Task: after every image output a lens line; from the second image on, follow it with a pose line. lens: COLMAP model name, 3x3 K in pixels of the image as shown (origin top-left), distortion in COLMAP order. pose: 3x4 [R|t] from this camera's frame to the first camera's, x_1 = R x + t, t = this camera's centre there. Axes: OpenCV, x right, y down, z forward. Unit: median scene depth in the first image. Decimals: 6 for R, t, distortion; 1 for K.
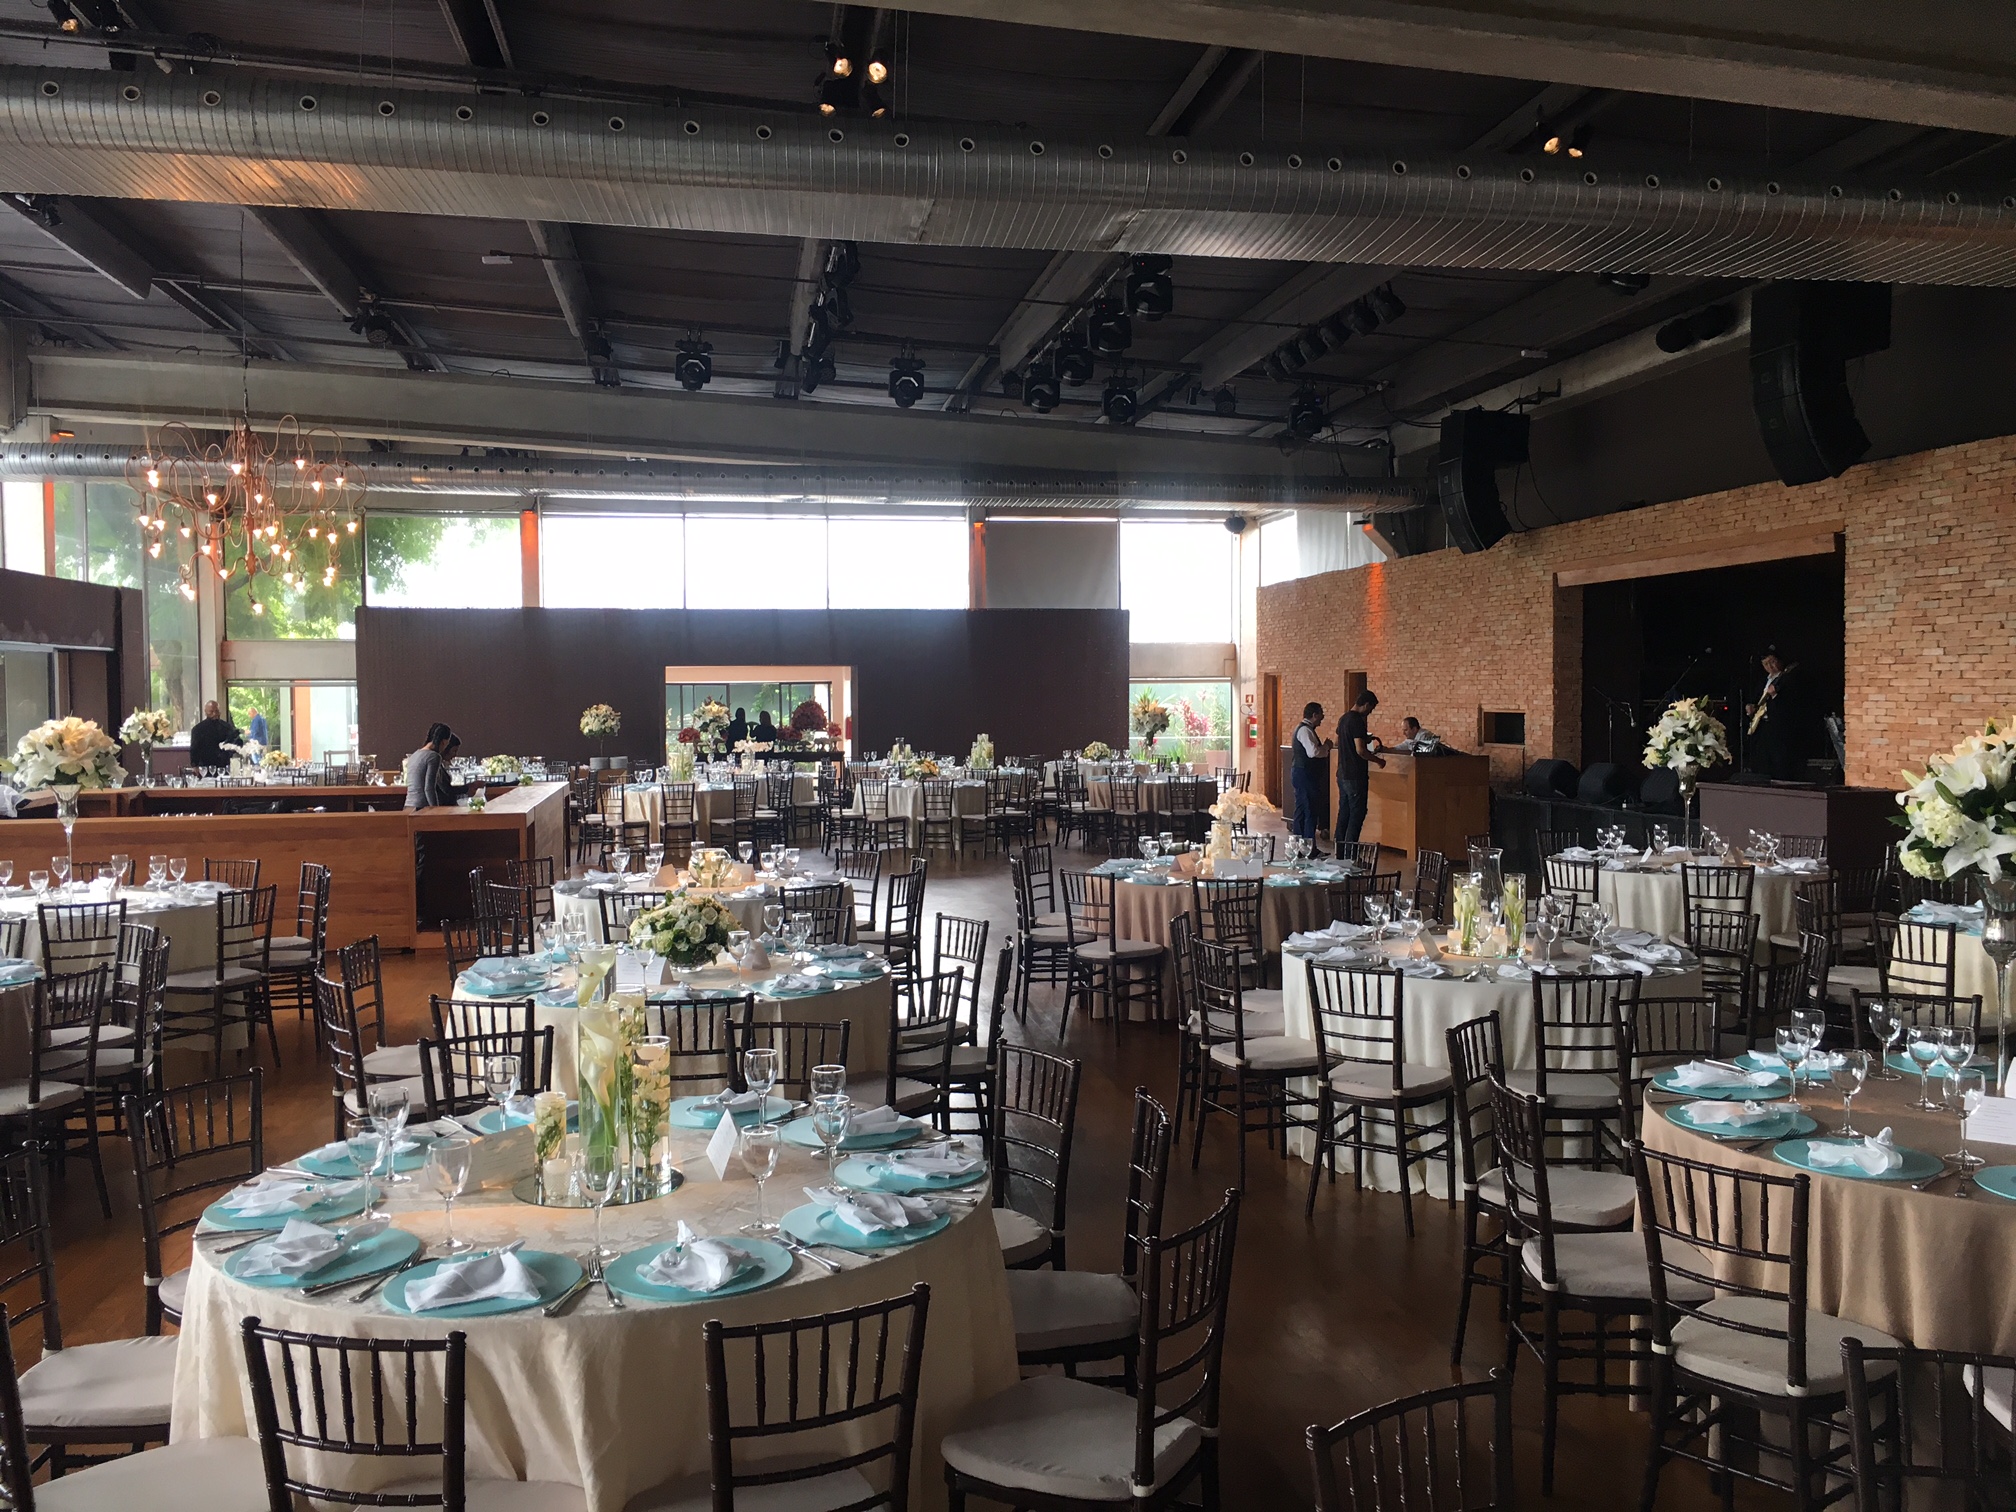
lens RADIAL K [[1655.6, 0, 1008.0], [0, 1655.6, 756.0], [0, 0, 1]] dist [0.035952, 0.002782]
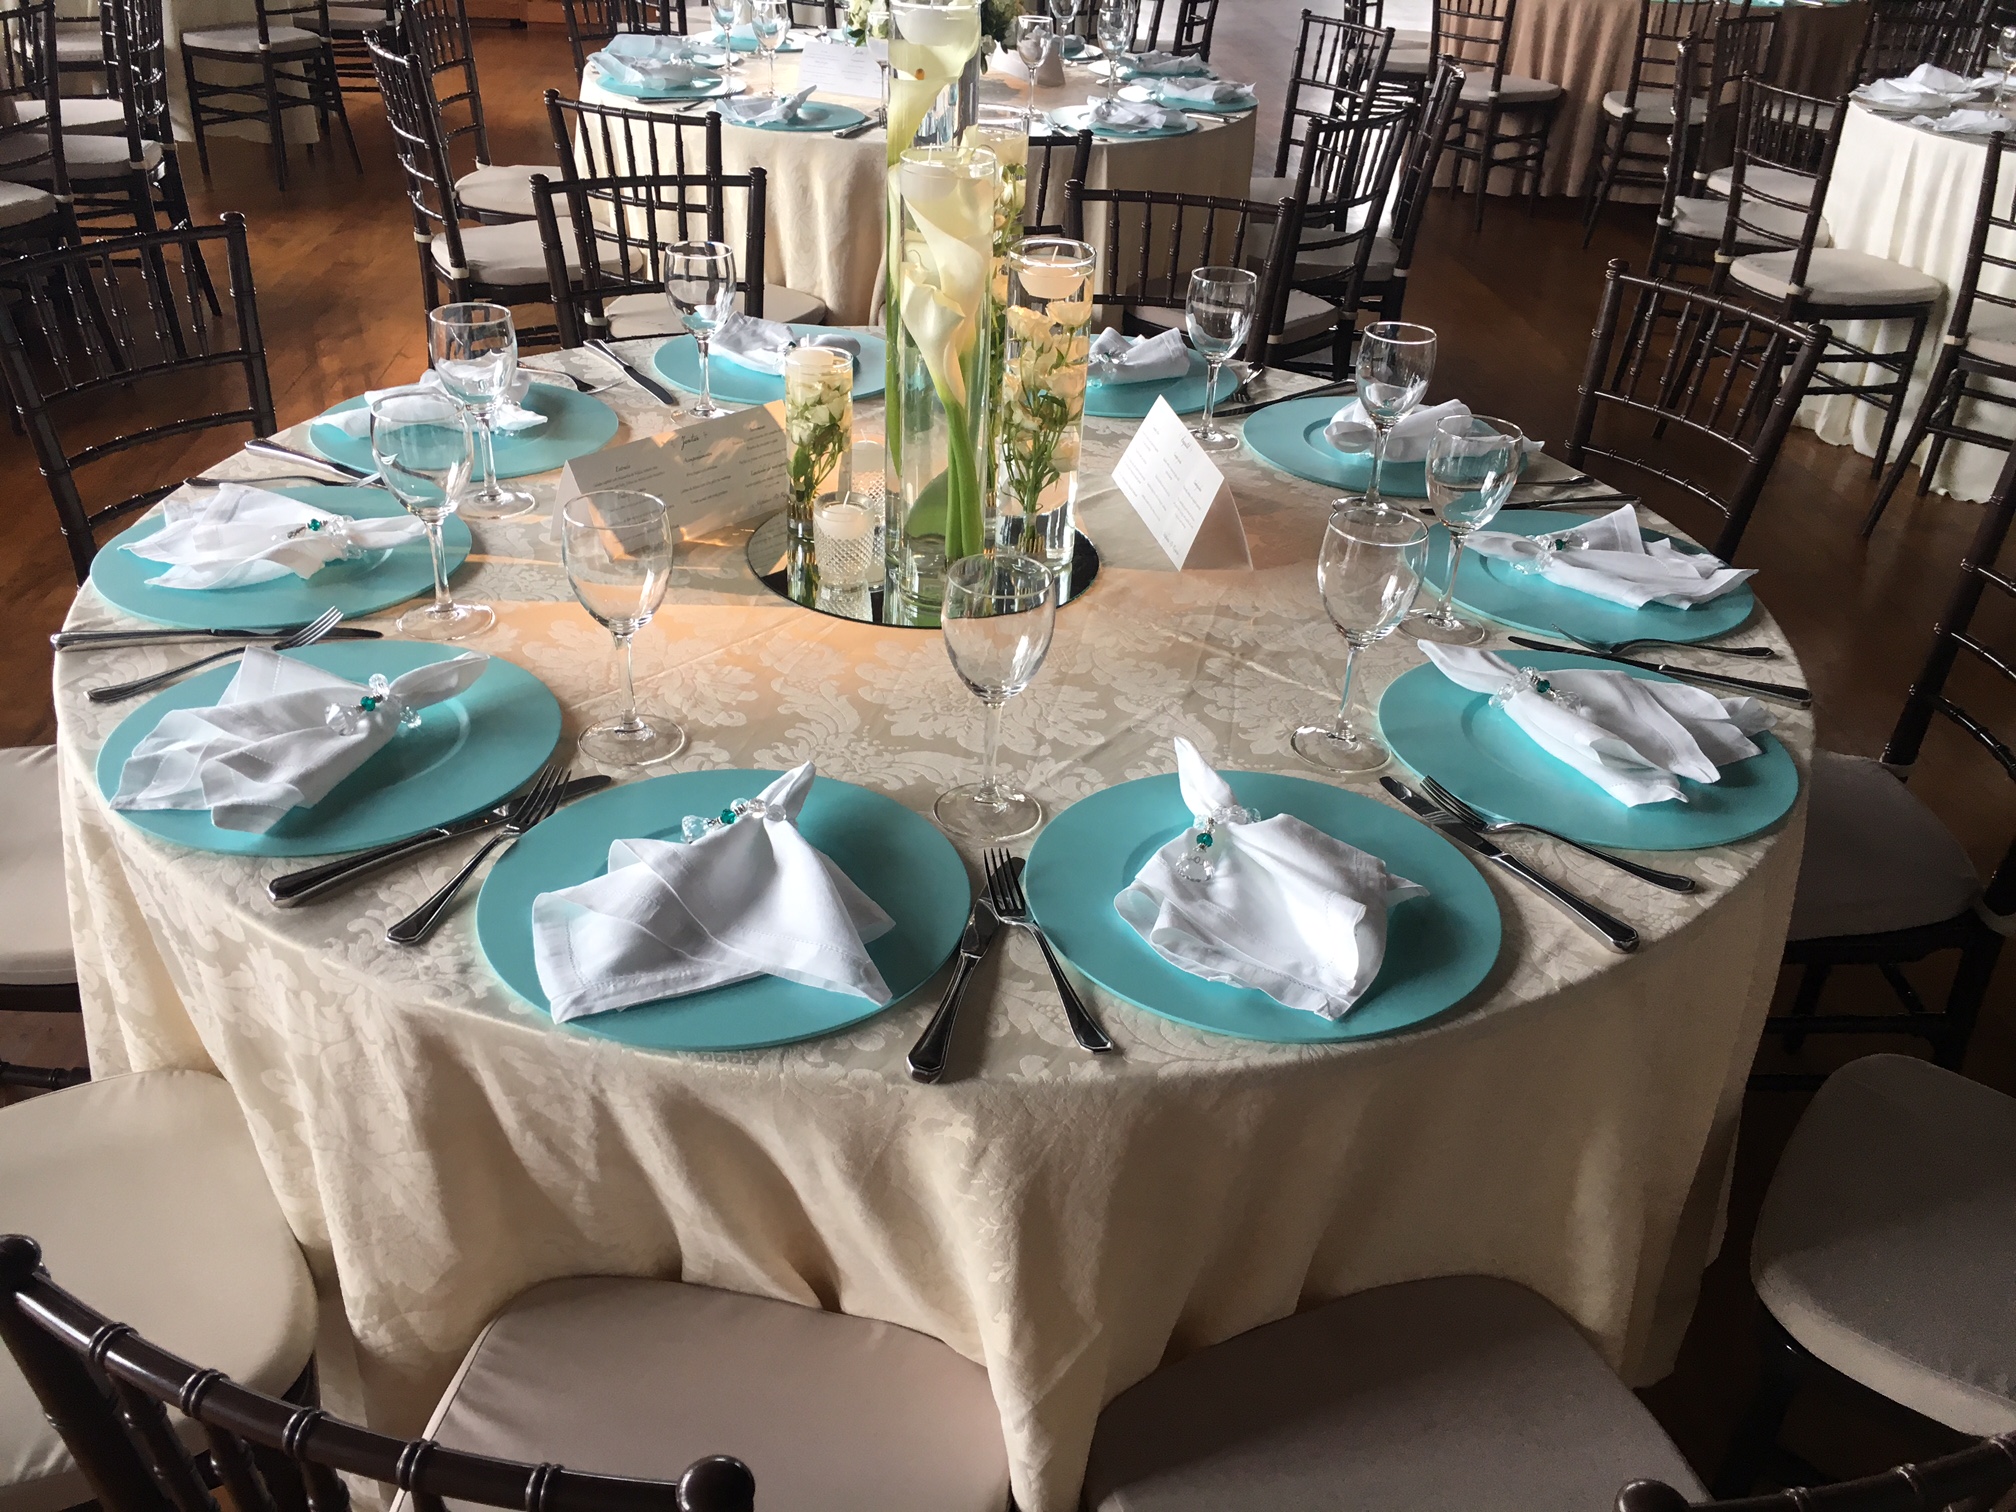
lens RADIAL K [[1734.6, 0, 1008.0], [0, 1734.6, 756.0], [0, 0, 1]] dist [0.094340, -0.131376]
pose [[0.993487, 0.094347, -0.063898, -0.184308], [-0.053438, 0.881038, 0.470017, 0.074881], [0.100641, -0.463541, 0.880342, 0.540150]]
